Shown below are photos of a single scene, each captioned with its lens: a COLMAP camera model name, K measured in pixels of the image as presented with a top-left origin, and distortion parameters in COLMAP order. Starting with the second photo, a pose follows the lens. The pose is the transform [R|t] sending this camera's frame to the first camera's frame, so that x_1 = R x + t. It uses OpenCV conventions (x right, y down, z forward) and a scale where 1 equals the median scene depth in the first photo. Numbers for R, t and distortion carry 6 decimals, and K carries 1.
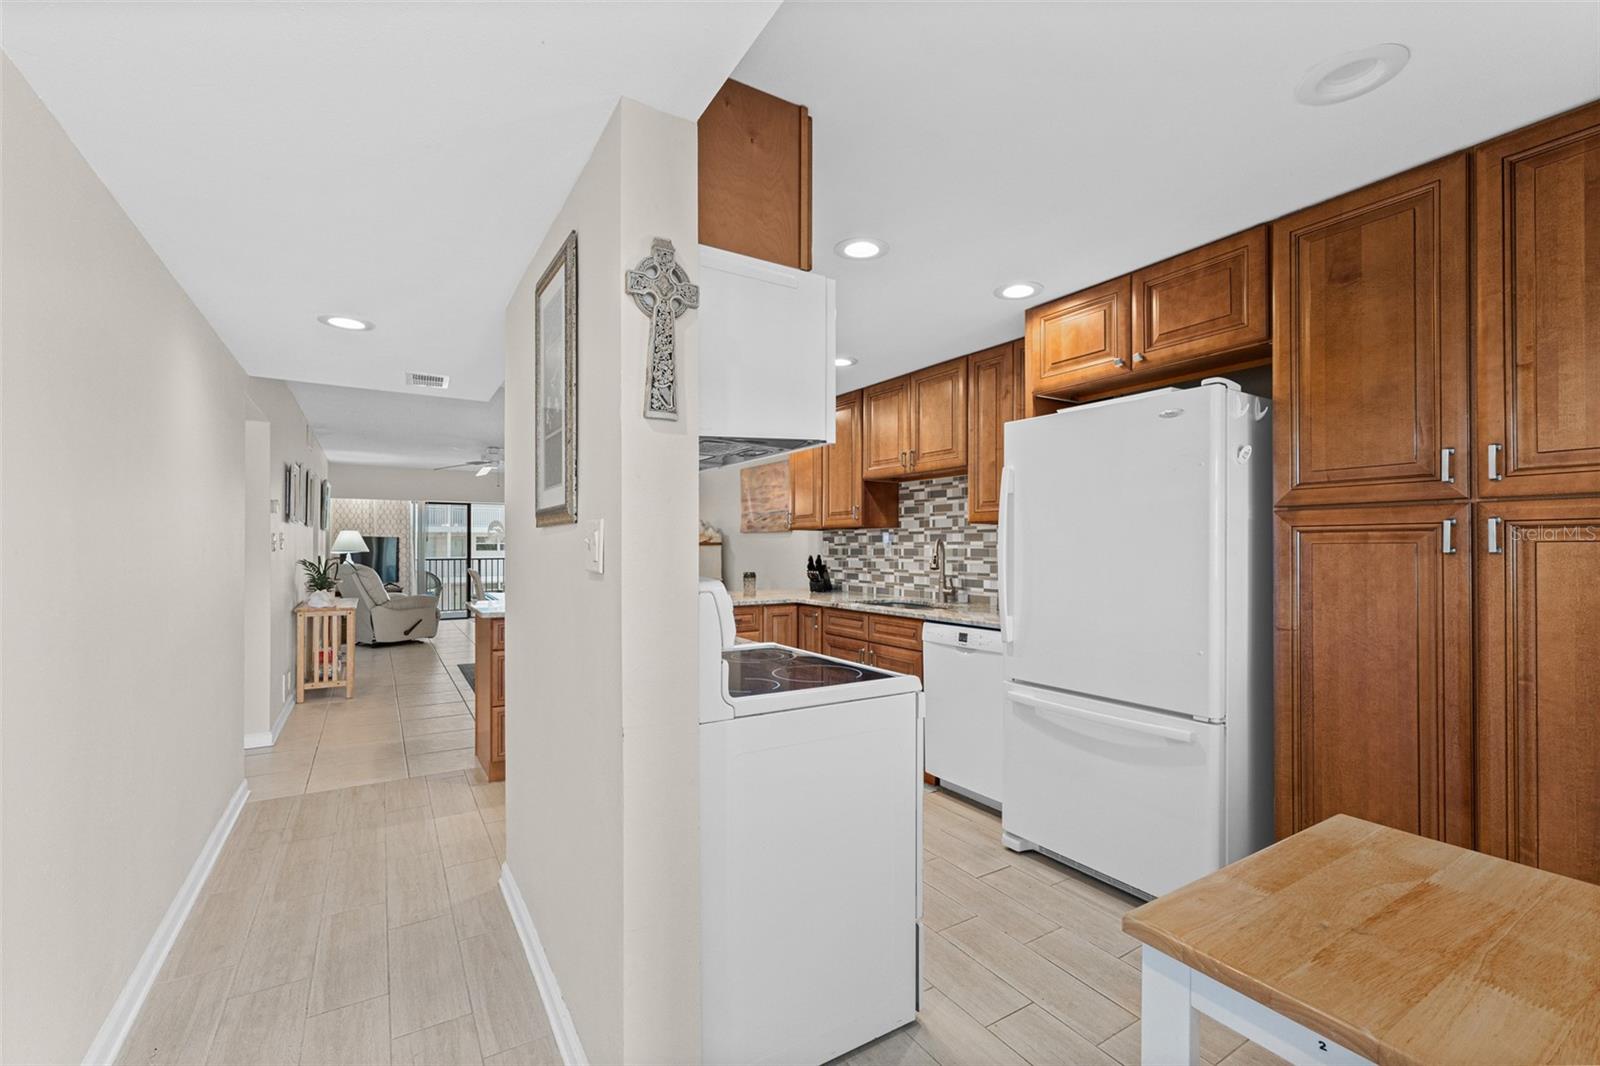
lens RADIAL K [[679.2, 0, 789.3], [0, 679.2, 542.2], [0, 0, 1]] dist [0.001079, 0.000062]
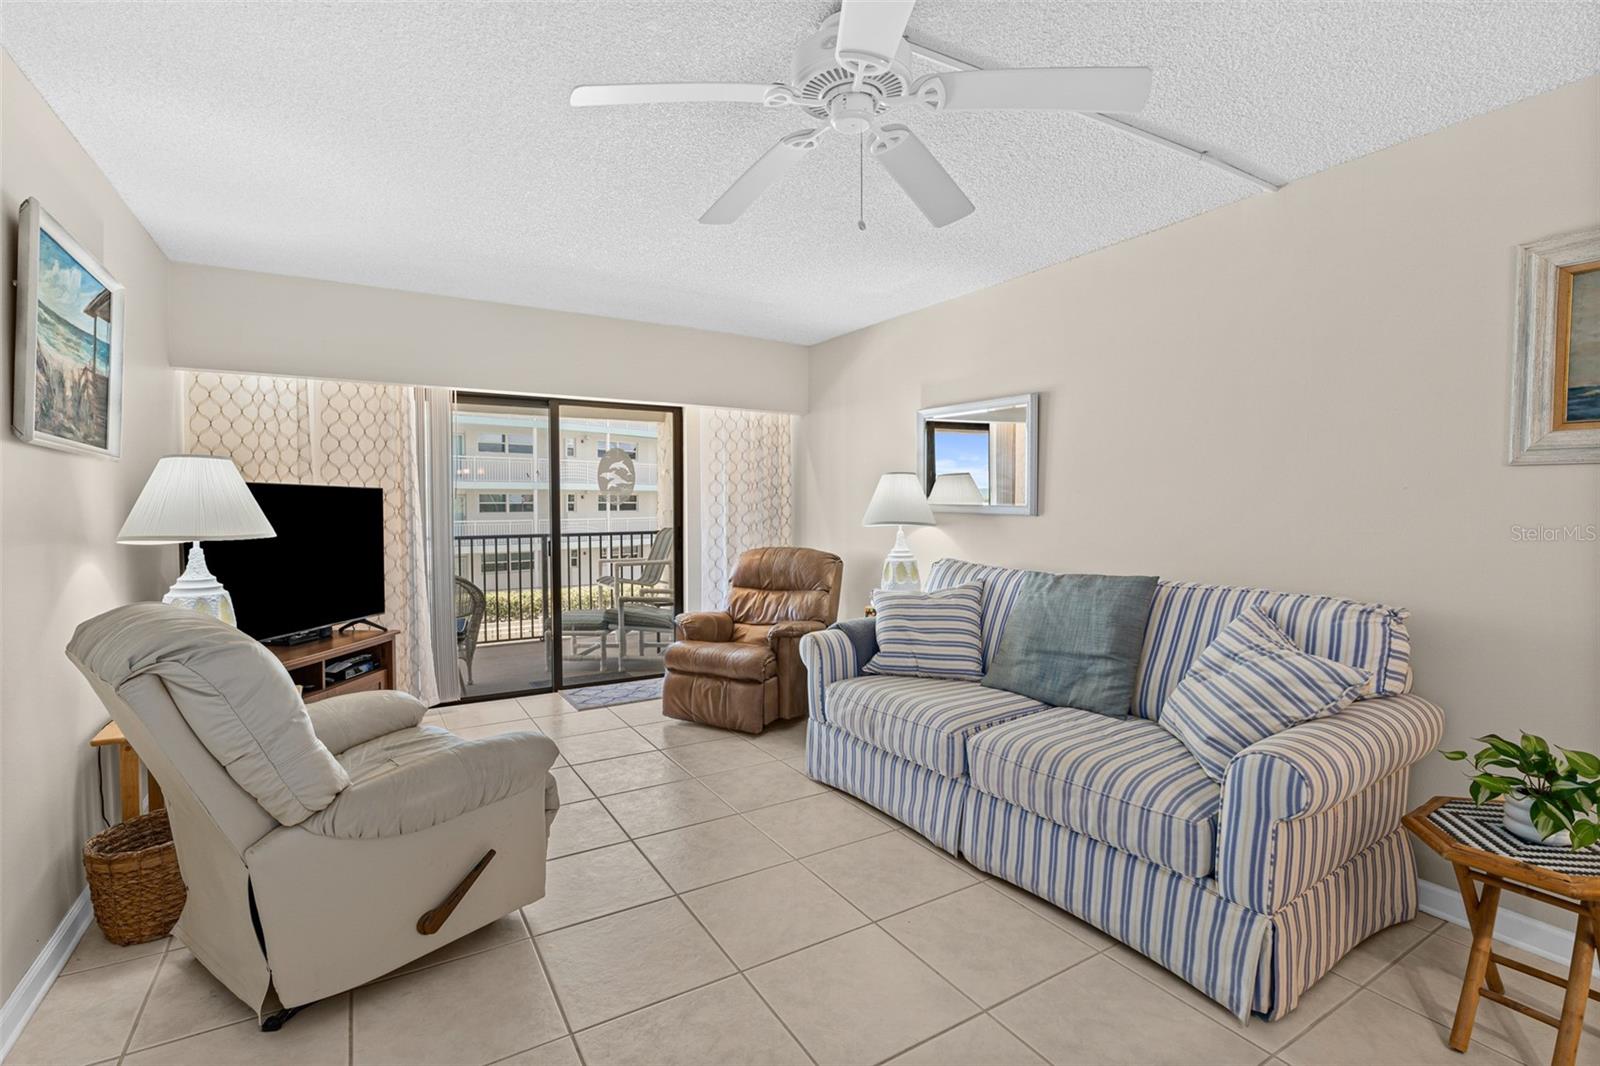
lens RADIAL K [[729.7, 0, 793.1], [0, 729.7, 530.3], [0, 0, 1]] dist [-0.008211, -0.000369]
pose [[0.999972, -0.001457, -0.007298, -0.817368], [0.001750, 0.999184, 0.040351, -0.000126], [0.007234, -0.040363, 0.999159, 1.420380]]
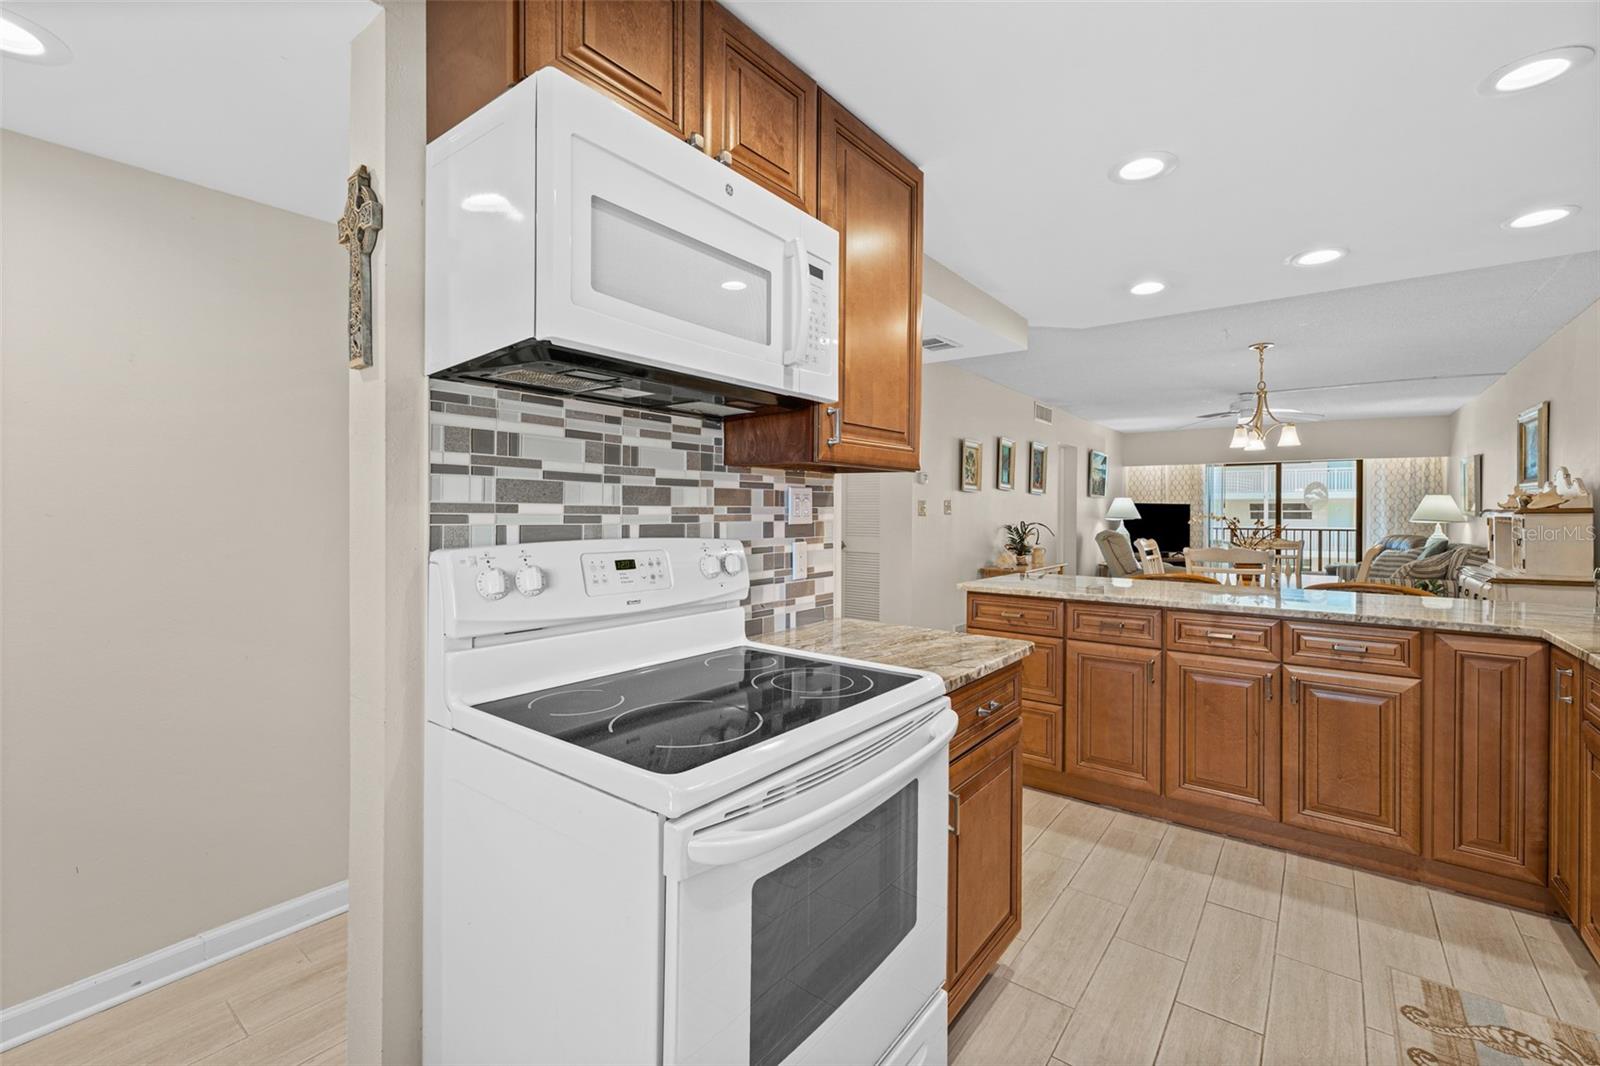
lens RADIAL K [[686.5, 0, 803.5], [0, 686.5, 511.0], [0, 0, 1]] dist [0.009618, 0.000331]
pose [[0.367702, 0.001997, -0.929941, 0.259456], [-0.000848, 0.999998, 0.001812, 0.002989], [0.929943, 0.000123, 0.367703, 0.355122]]
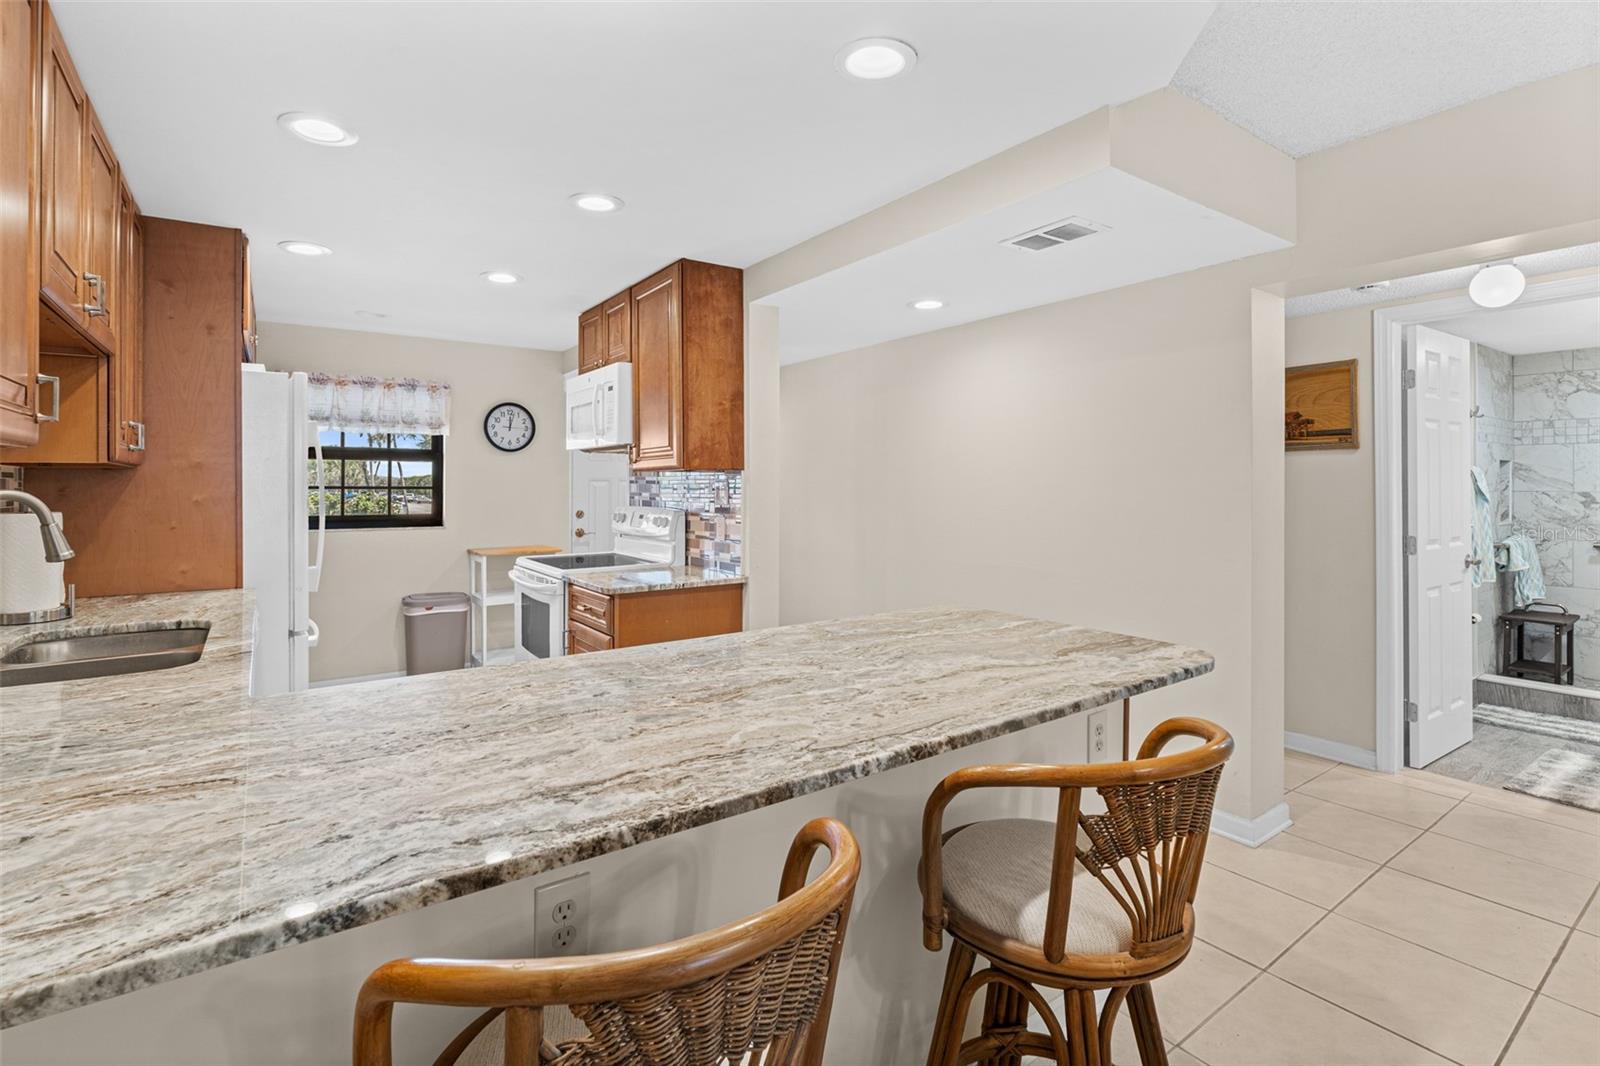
lens RADIAL K [[746.7, 0, 793.2], [0, 746.7, 483.0], [0, 0, 1]] dist [-0.009772, -0.000142]
pose [[-0.997527, 0.000120, -0.070278, -0.191948], [0.000618, 0.999975, -0.007065, -0.004898], [0.070276, -0.007091, -0.997502, 1.304205]]
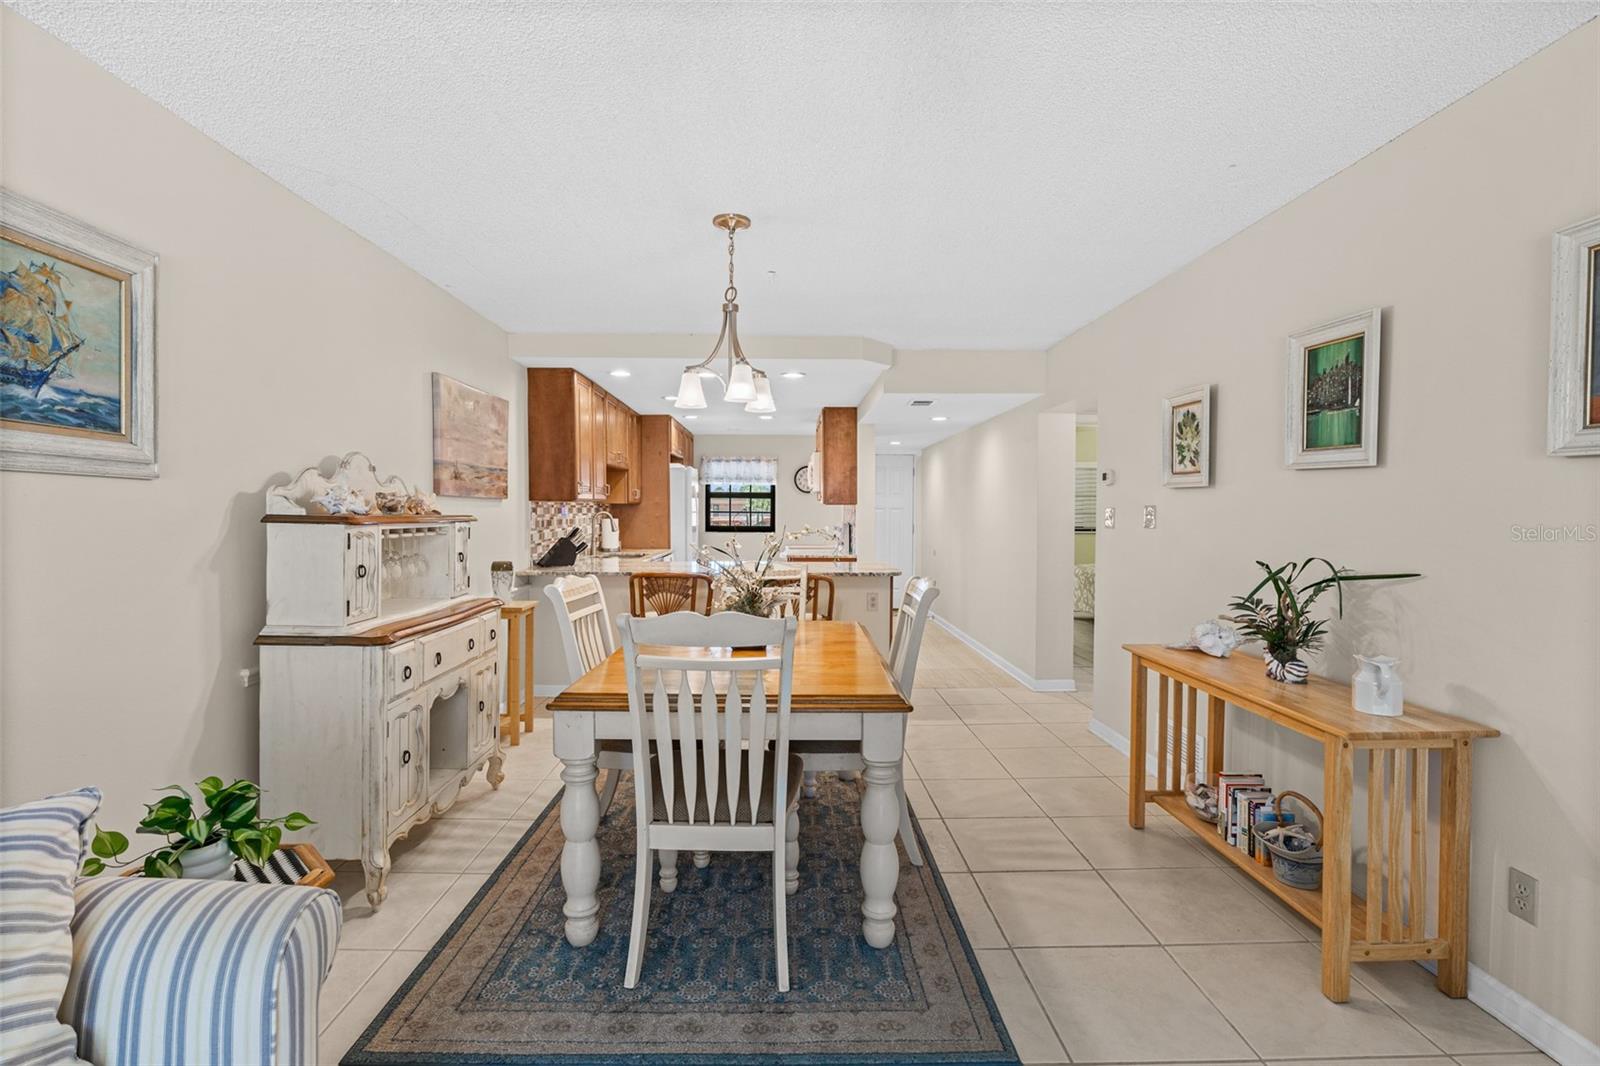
lens RADIAL K [[729.2, 0, 793.4], [0, 729.2, 524.0], [0, 0, 1]] dist [-0.004901, -0.000221]
pose [[-0.864183, -0.012604, 0.503019, -0.840424], [-0.006119, 0.999876, 0.014541, -0.002604], [-0.503140, 0.009488, -0.864153, 1.928190]]
